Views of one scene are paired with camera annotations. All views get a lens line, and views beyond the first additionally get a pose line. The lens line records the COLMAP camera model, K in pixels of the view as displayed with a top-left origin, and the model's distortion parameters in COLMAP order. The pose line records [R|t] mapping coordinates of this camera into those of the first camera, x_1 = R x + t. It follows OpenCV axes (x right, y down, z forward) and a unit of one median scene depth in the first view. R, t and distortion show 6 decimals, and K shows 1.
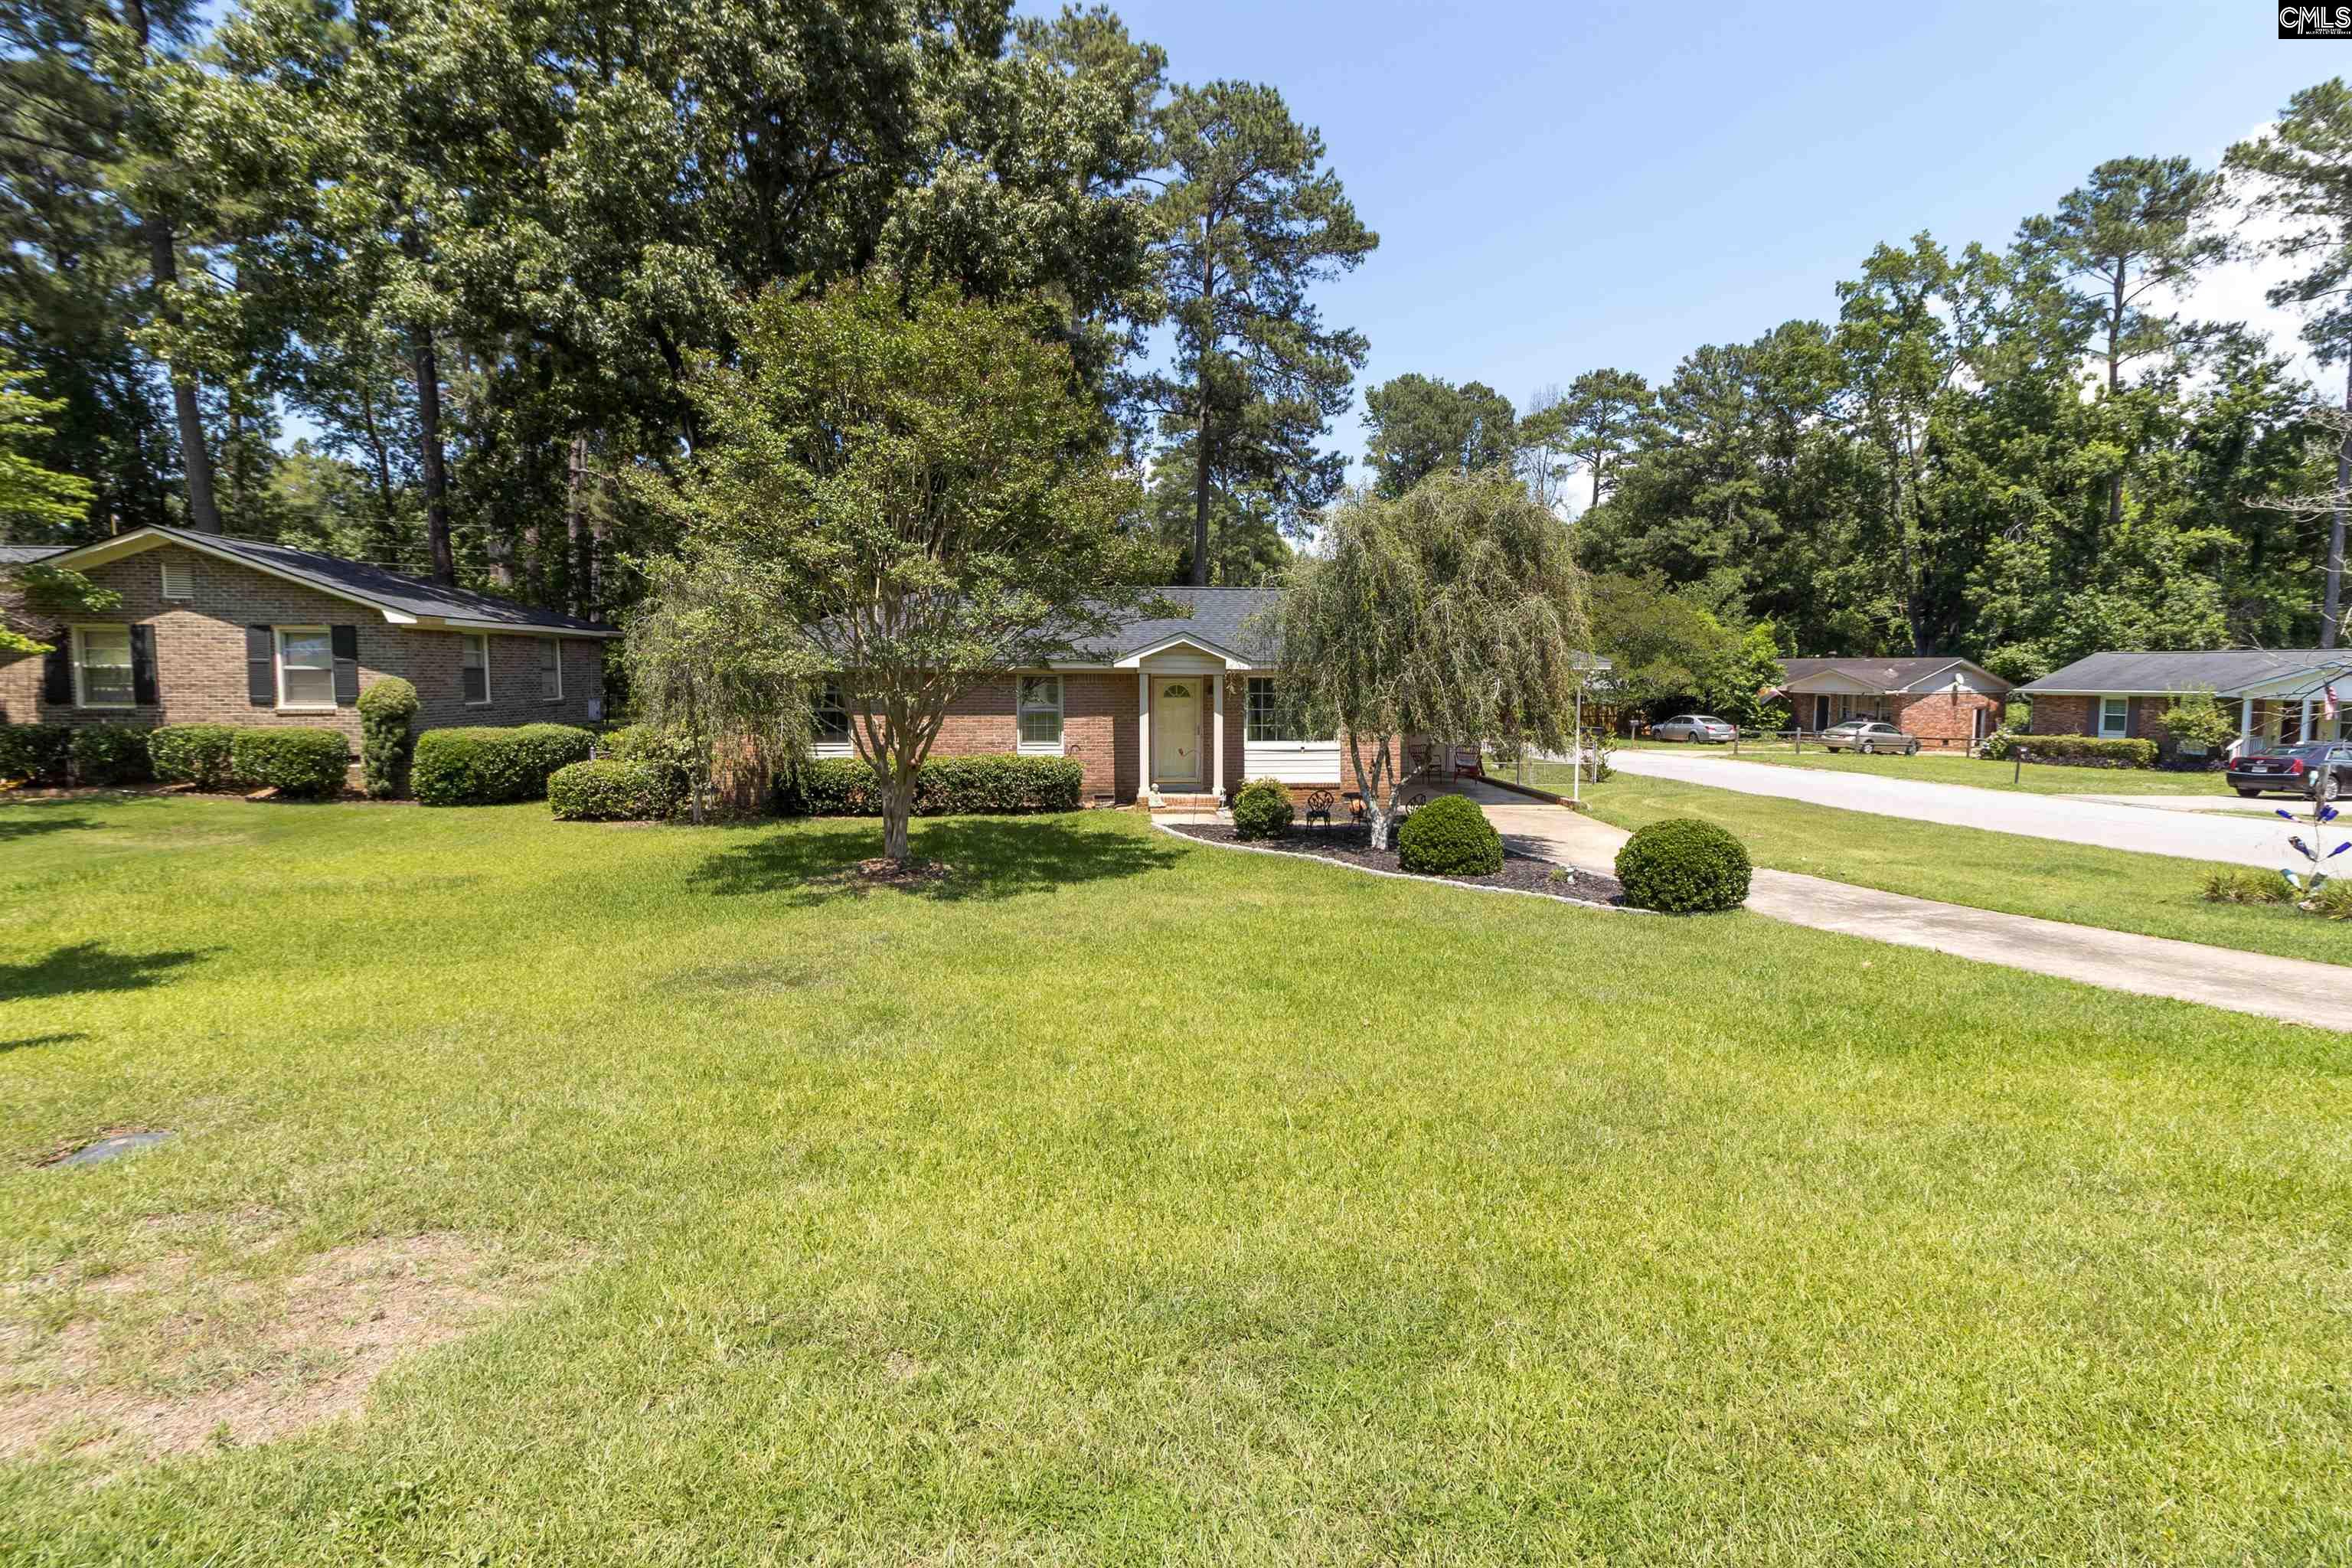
lens RADIAL K [[1062.0, 0, 1169.0], [0, 1062.0, 770.8], [0, 0, 1]] dist [0.002286, -0.001831]
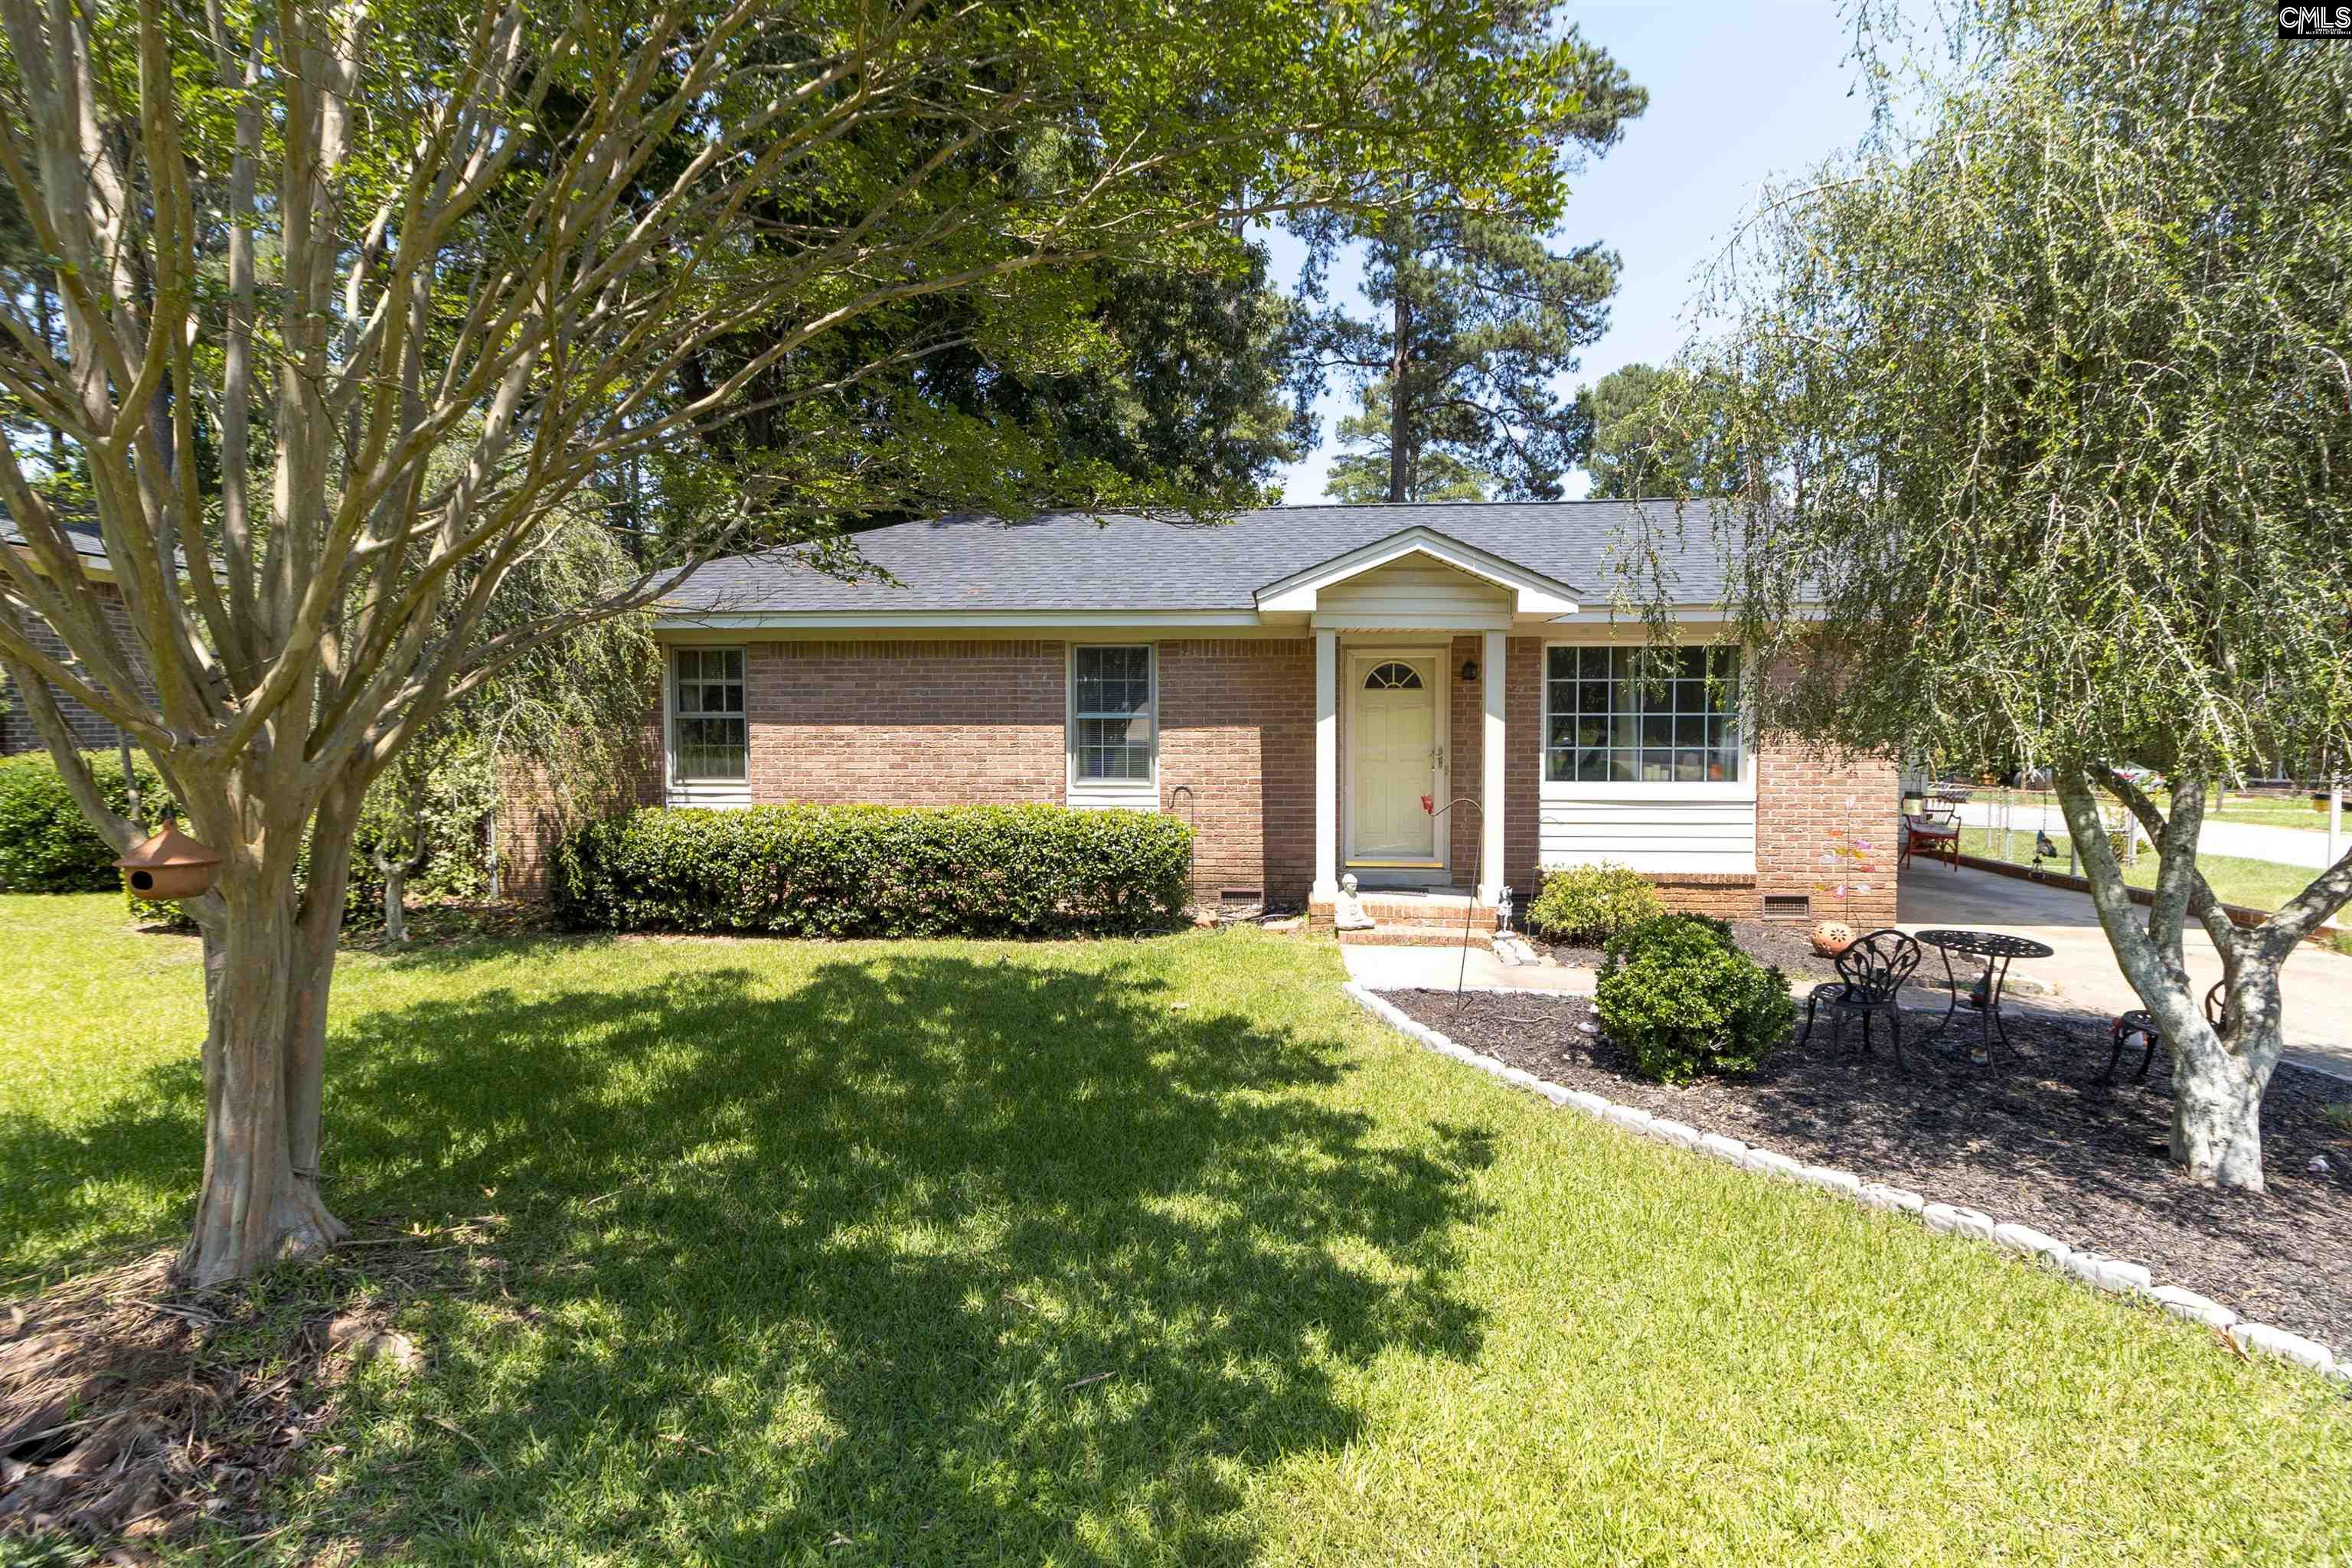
lens RADIAL K [[1062.0, 0, 1170.1], [0, 1062.0, 746.6], [0, 0, 1]] dist [0.002286, -0.001831]
pose [[0.986811, 0.000748, -0.161873, -0.014850], [-0.011705, 0.997702, -0.066742, -0.010316], [0.161451, 0.067756, 0.984552, 0.522513]]
